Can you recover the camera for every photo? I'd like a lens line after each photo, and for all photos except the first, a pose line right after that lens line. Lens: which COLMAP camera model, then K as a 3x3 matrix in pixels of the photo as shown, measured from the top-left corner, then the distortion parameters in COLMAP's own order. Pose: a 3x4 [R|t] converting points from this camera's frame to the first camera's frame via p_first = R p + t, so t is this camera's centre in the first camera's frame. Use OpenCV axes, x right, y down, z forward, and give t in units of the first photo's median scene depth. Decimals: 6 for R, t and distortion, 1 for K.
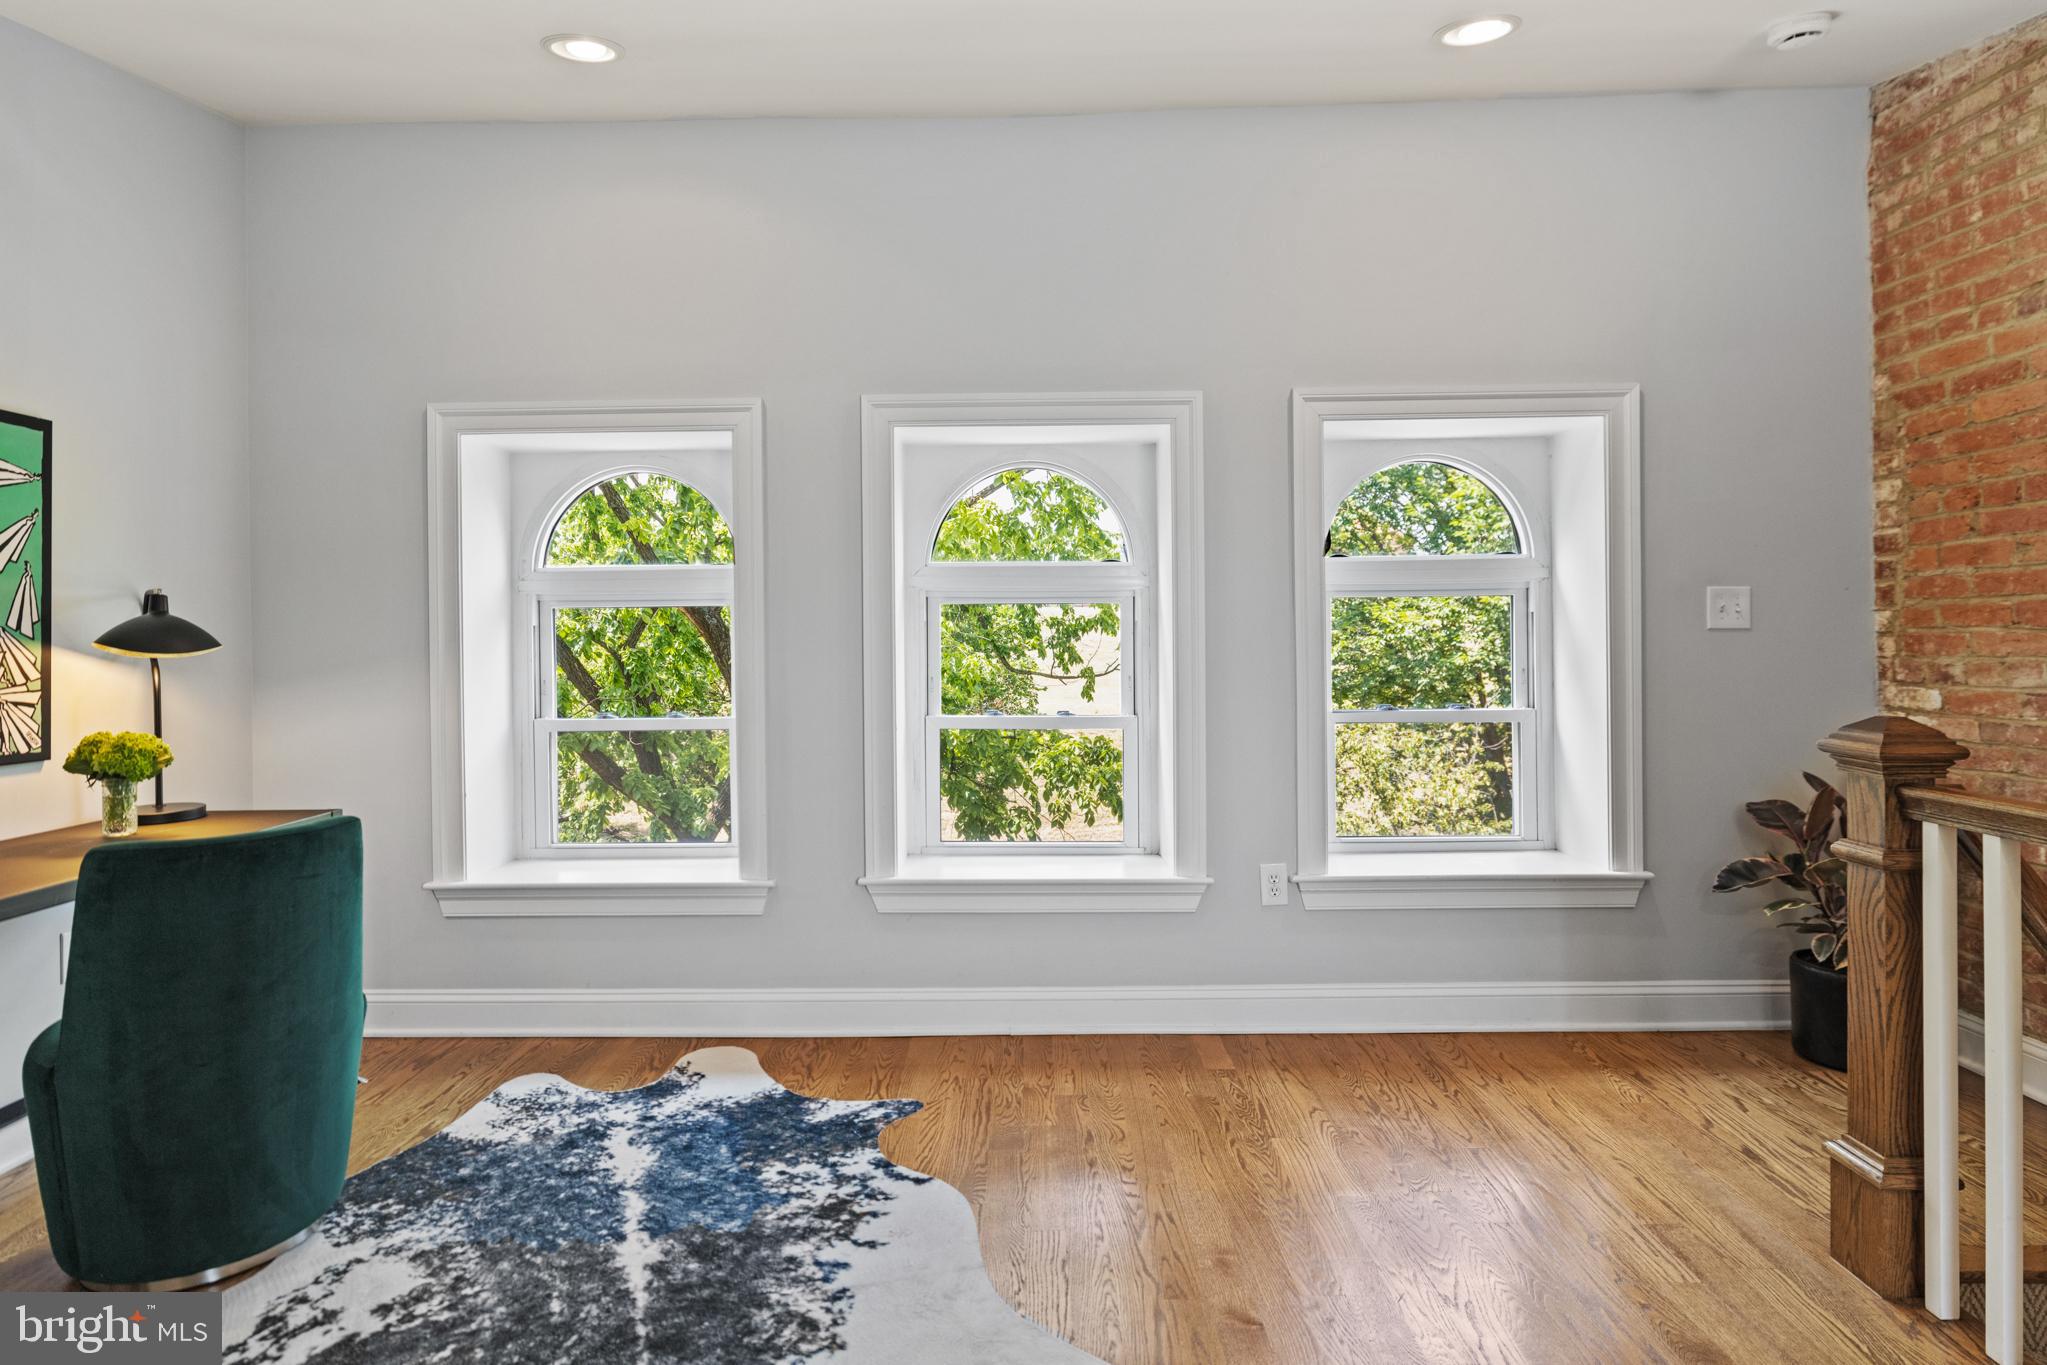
lens RADIAL K [[1074.2, 0, 1020.2], [0, 1074.2, 636.5], [0, 0, 1]] dist [-0.005320, -0.000910]
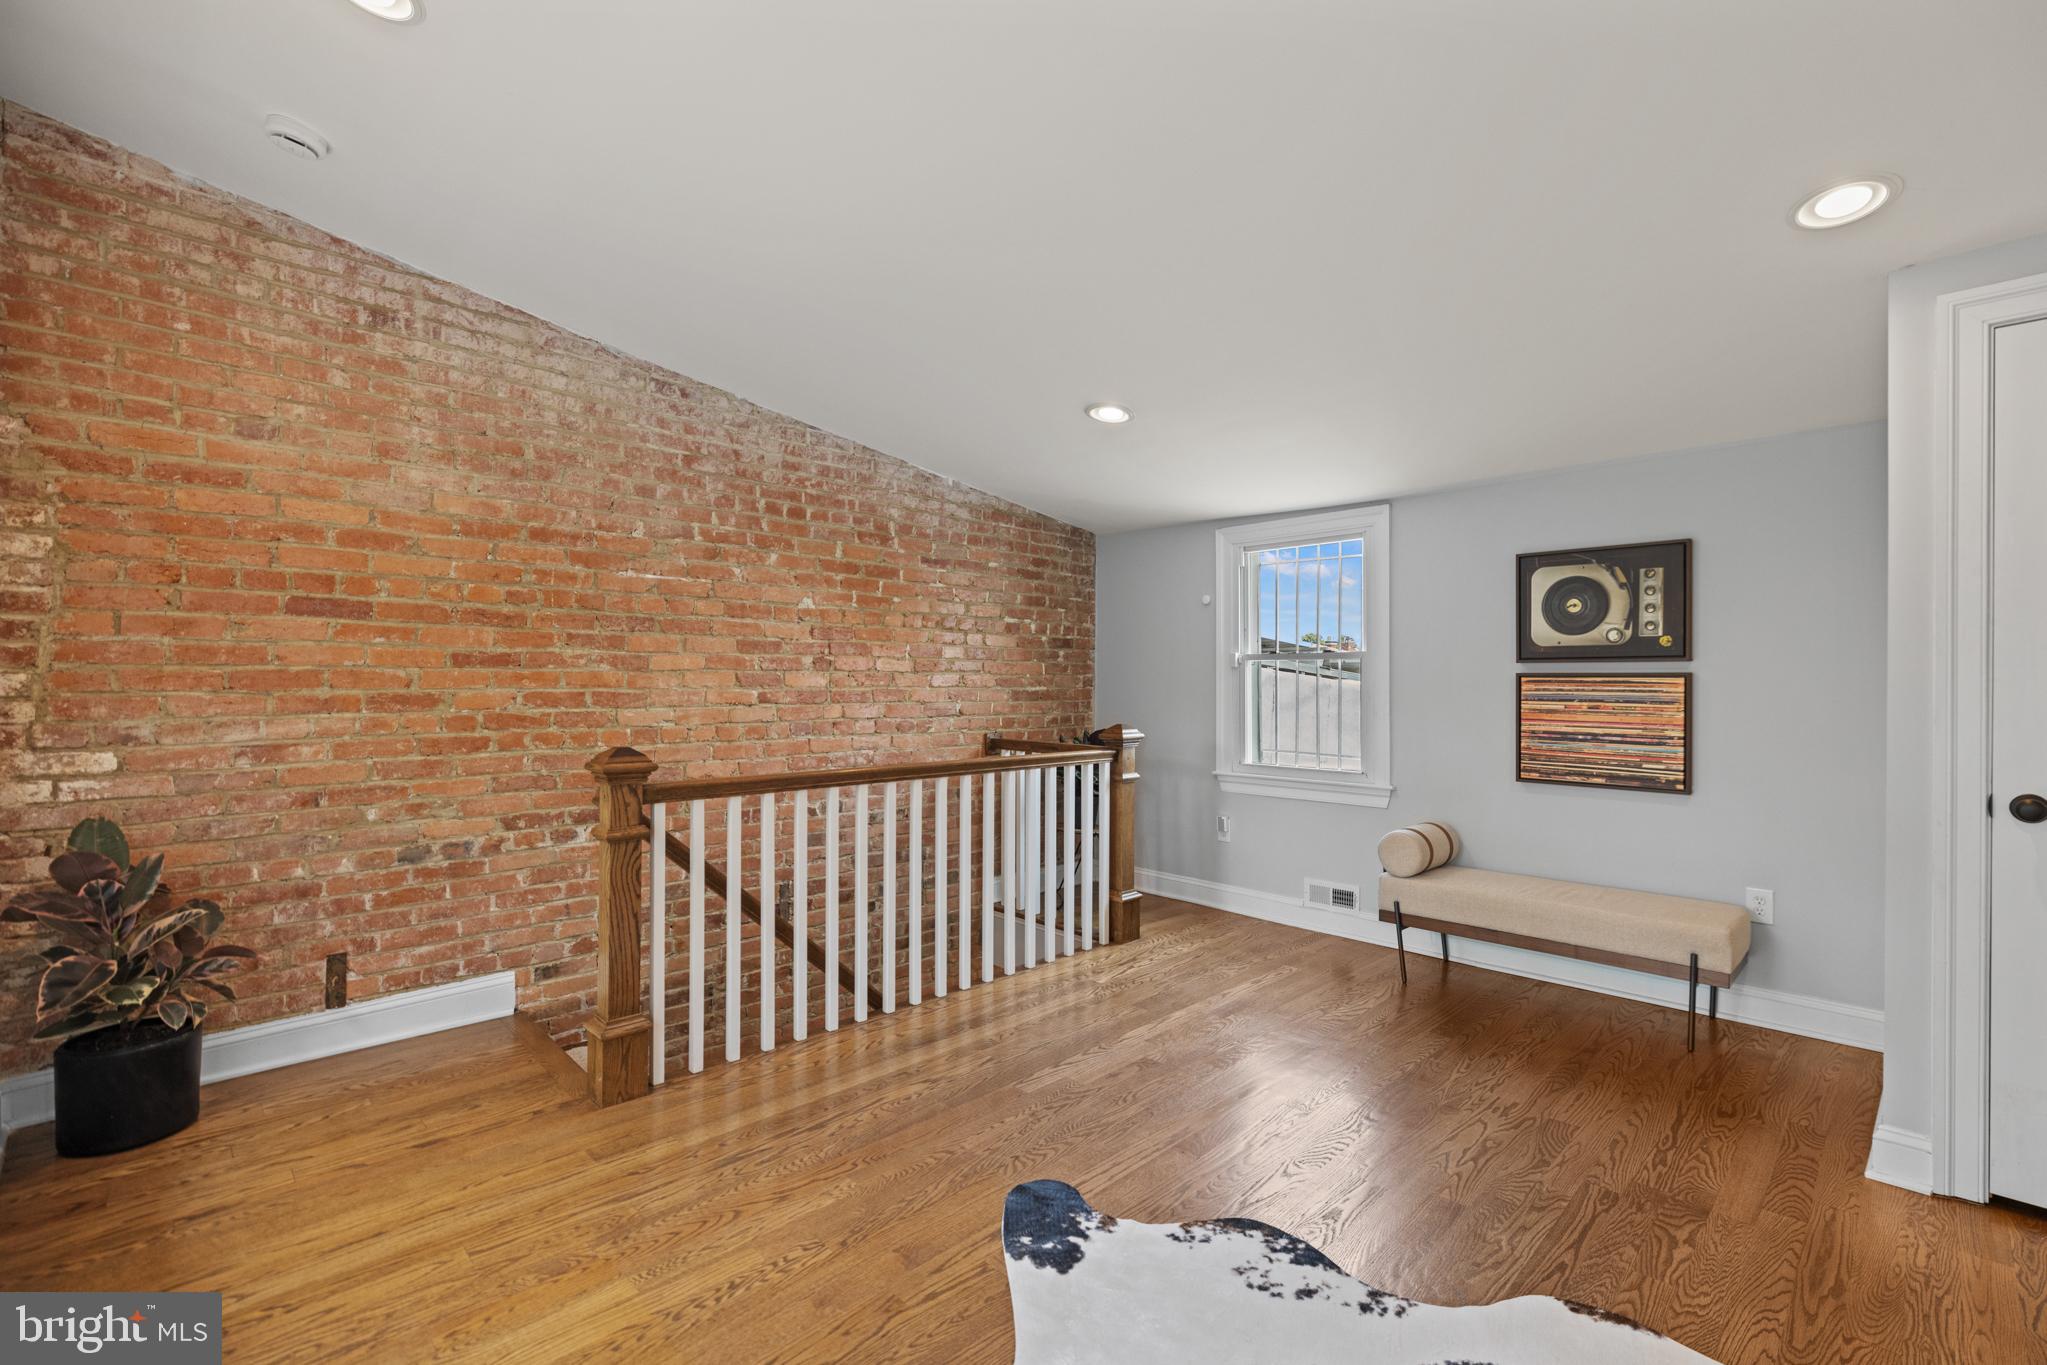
lens RADIAL K [[895.1, 0, 1037.7], [0, 895.1, 683.2], [0, 0, 1]] dist [0.003788, -0.002098]
pose [[-0.703453, 0.009321, 0.710680, -0.437969], [0.005774, 0.999956, -0.007400, -0.005812], [-0.710718, -0.001102, -0.703476, 1.104265]]
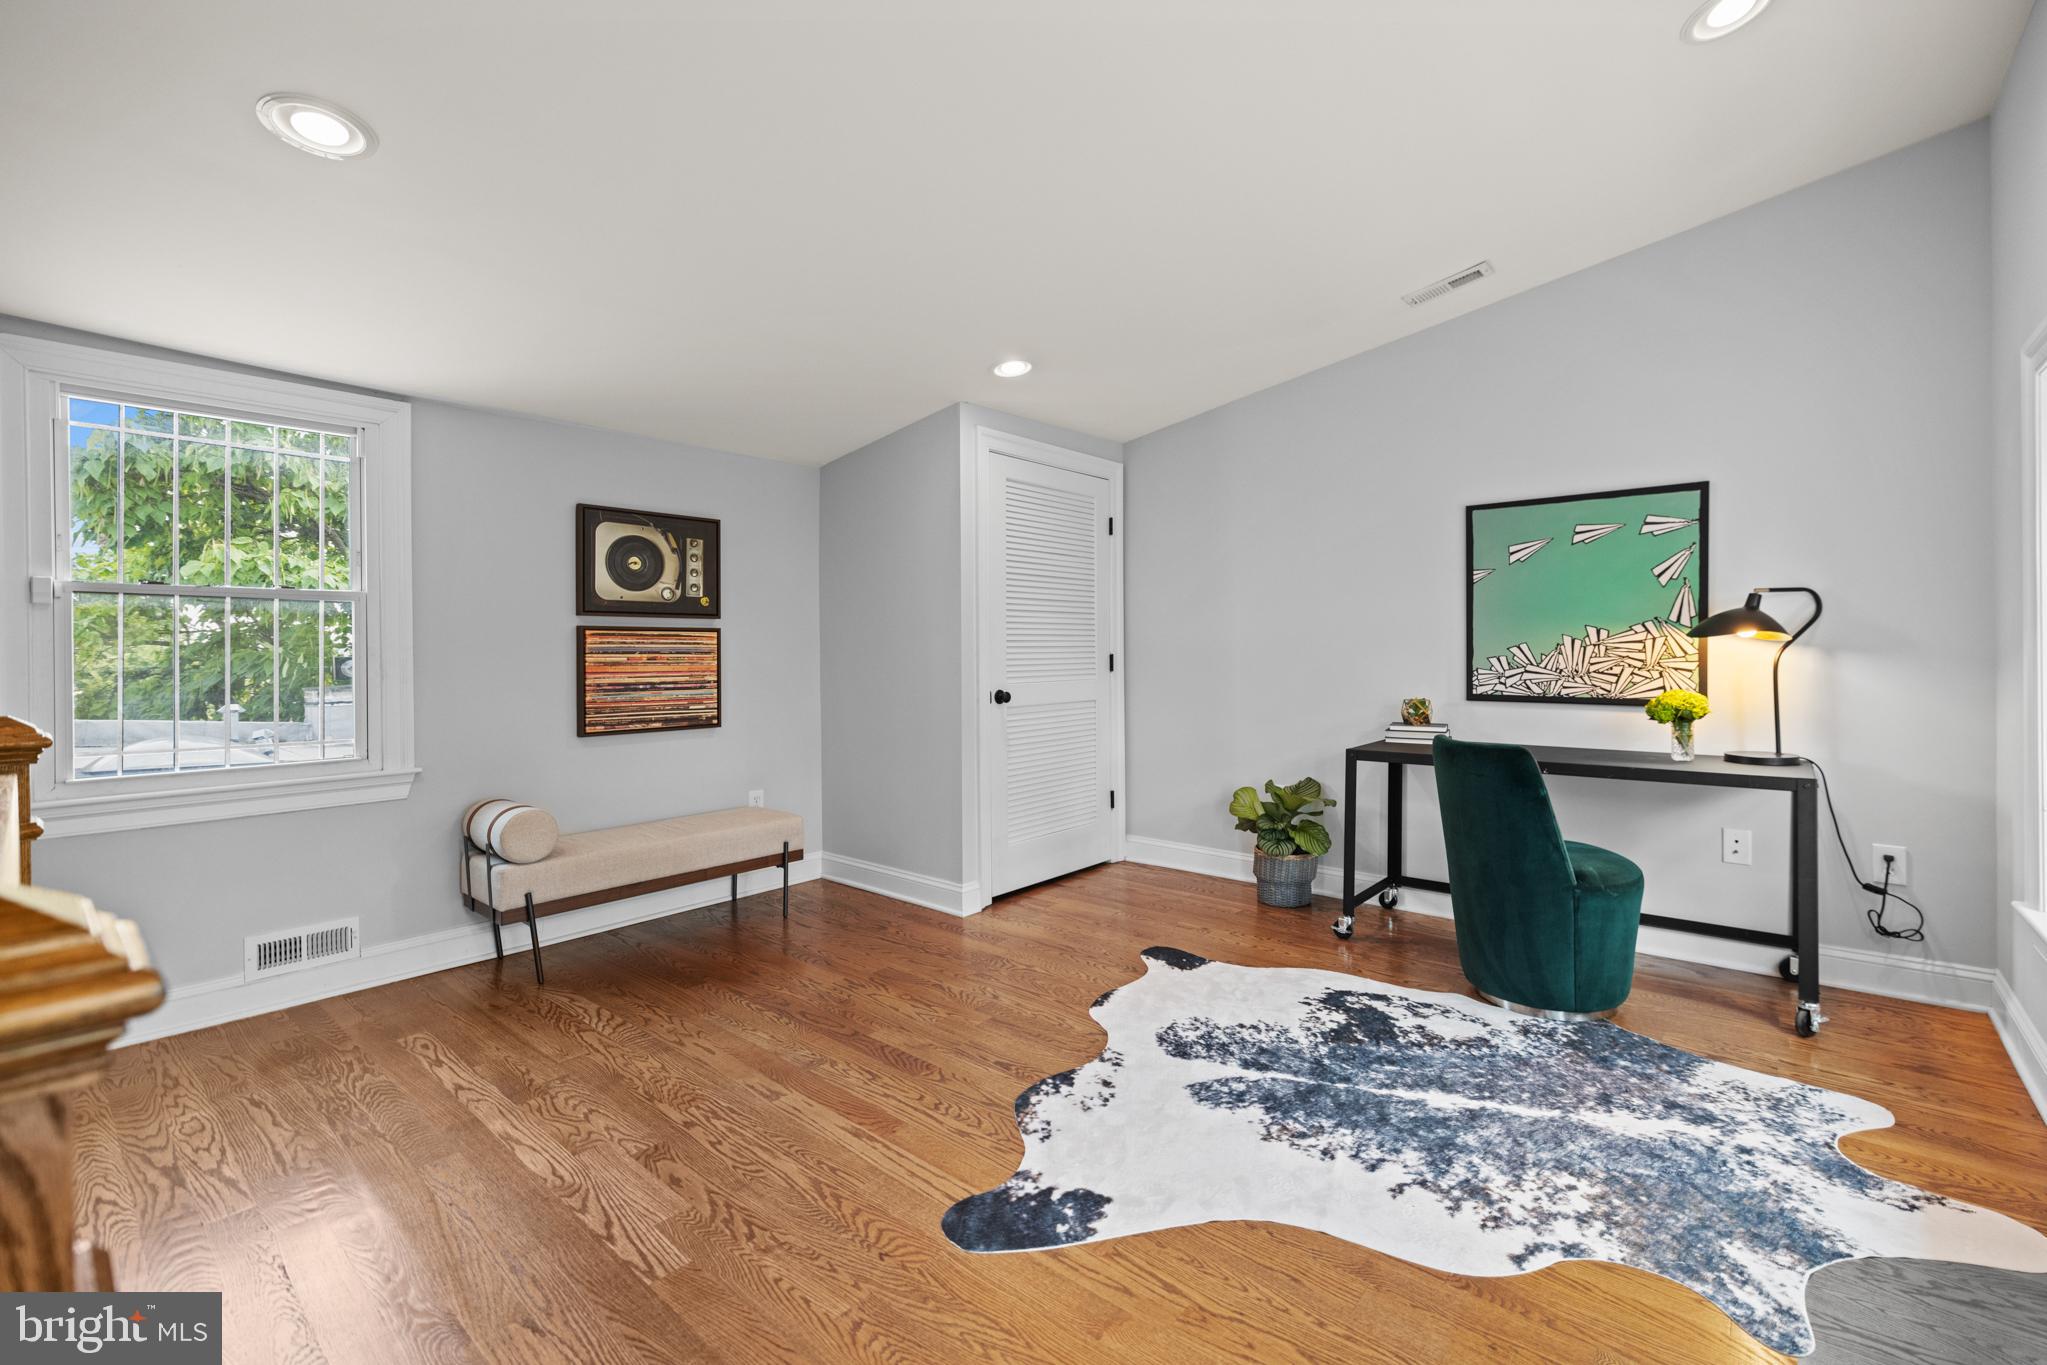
lens RADIAL K [[895.1, 0, 1066.7], [0, 895.1, 652.5], [0, 0, 1]] dist [0.003788, -0.002098]
pose [[-0.626881, 0.019013, -0.778883, 0.592101], [0.015776, 0.999807, 0.011708, 0.007971], [0.778955, -0.004948, -0.627060, 1.018551]]
